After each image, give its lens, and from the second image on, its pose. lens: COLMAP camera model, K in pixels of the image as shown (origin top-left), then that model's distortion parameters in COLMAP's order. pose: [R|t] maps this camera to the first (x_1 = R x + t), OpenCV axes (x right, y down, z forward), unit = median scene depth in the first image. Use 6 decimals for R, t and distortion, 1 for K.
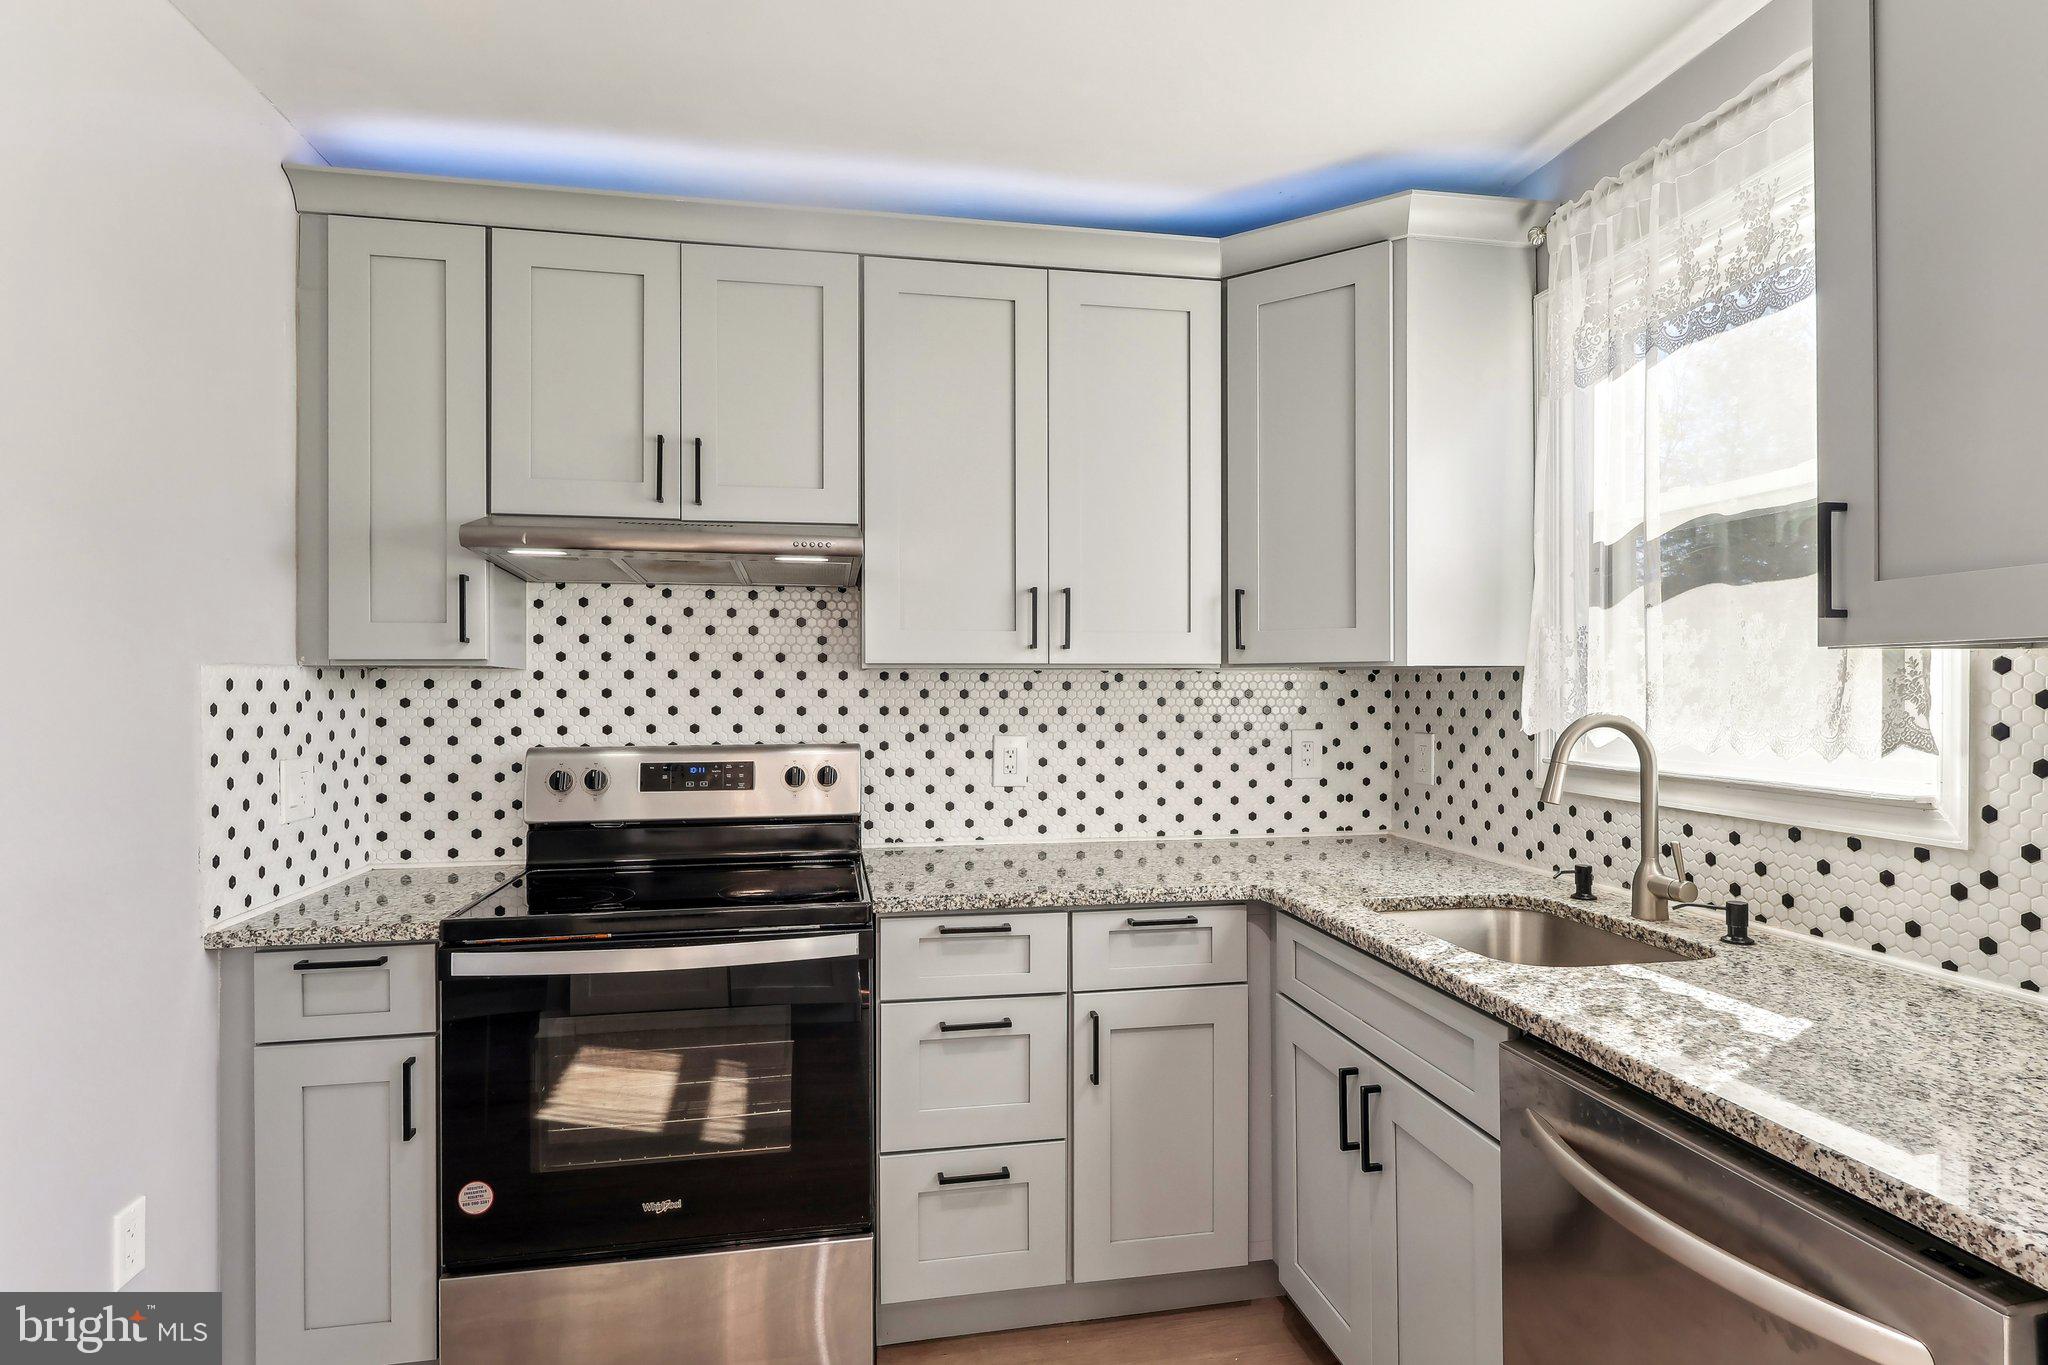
lens RADIAL K [[1065.6, 0, 1025.0], [0, 1065.6, 689.5], [0, 0, 1]] dist [0.001345, 0.000387]
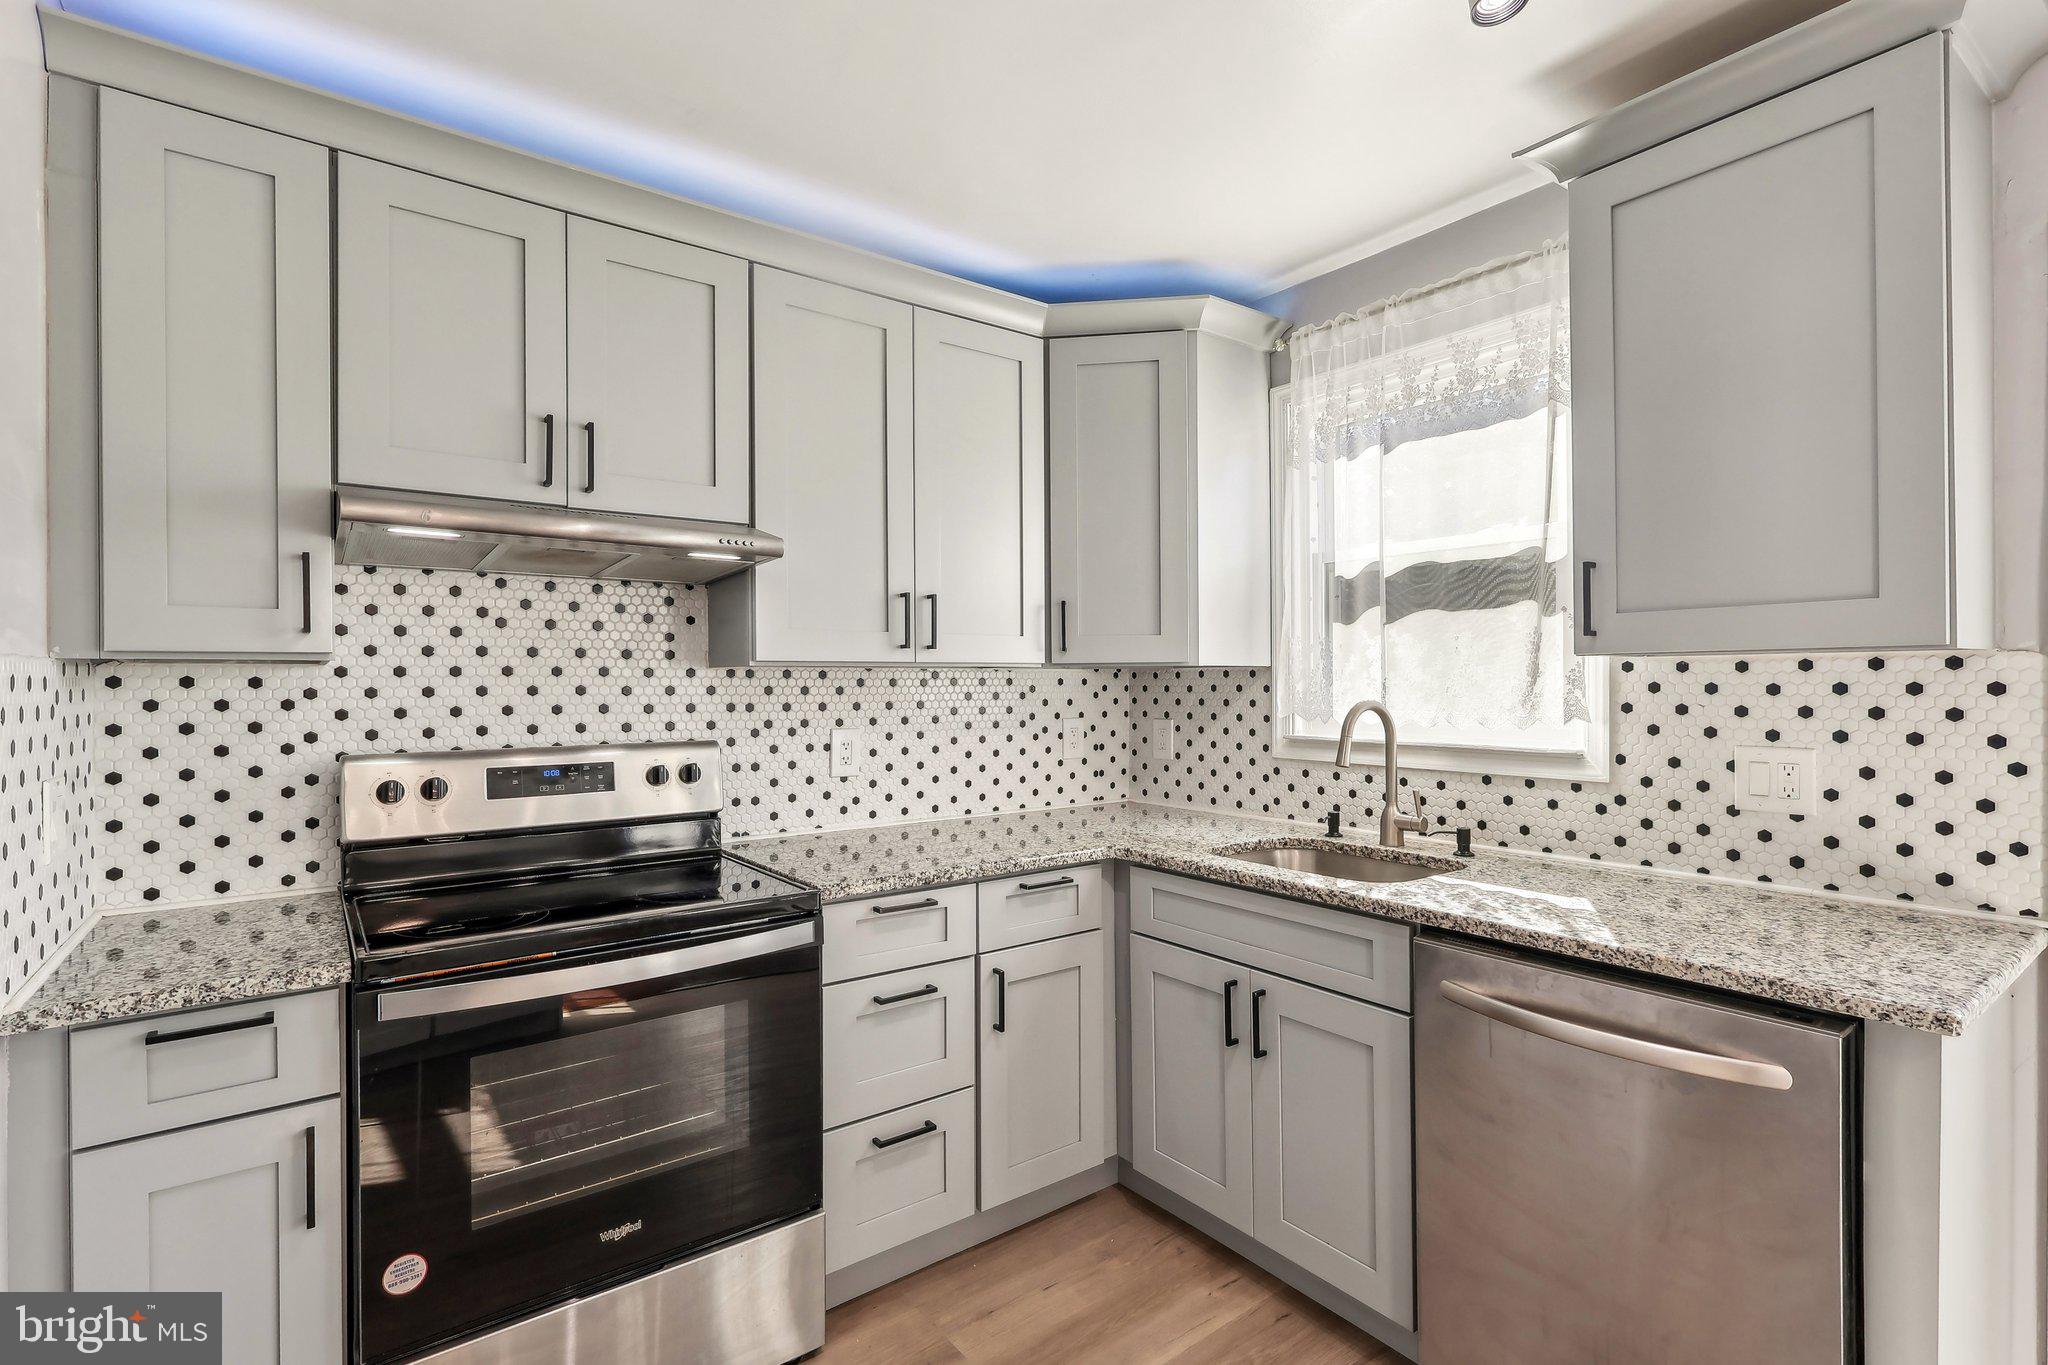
lens RADIAL K [[960.0, 0, 1024.0], [0, 960.0, 682.5], [0, 0, 1]] dist [-0.000470, 0.000003]
pose [[0.896751, -0.003074, 0.442526, -0.311187], [0.005258, 0.999979, -0.003707, 0.001036], [-0.442505, 0.005651, 0.896748, 0.057734]]
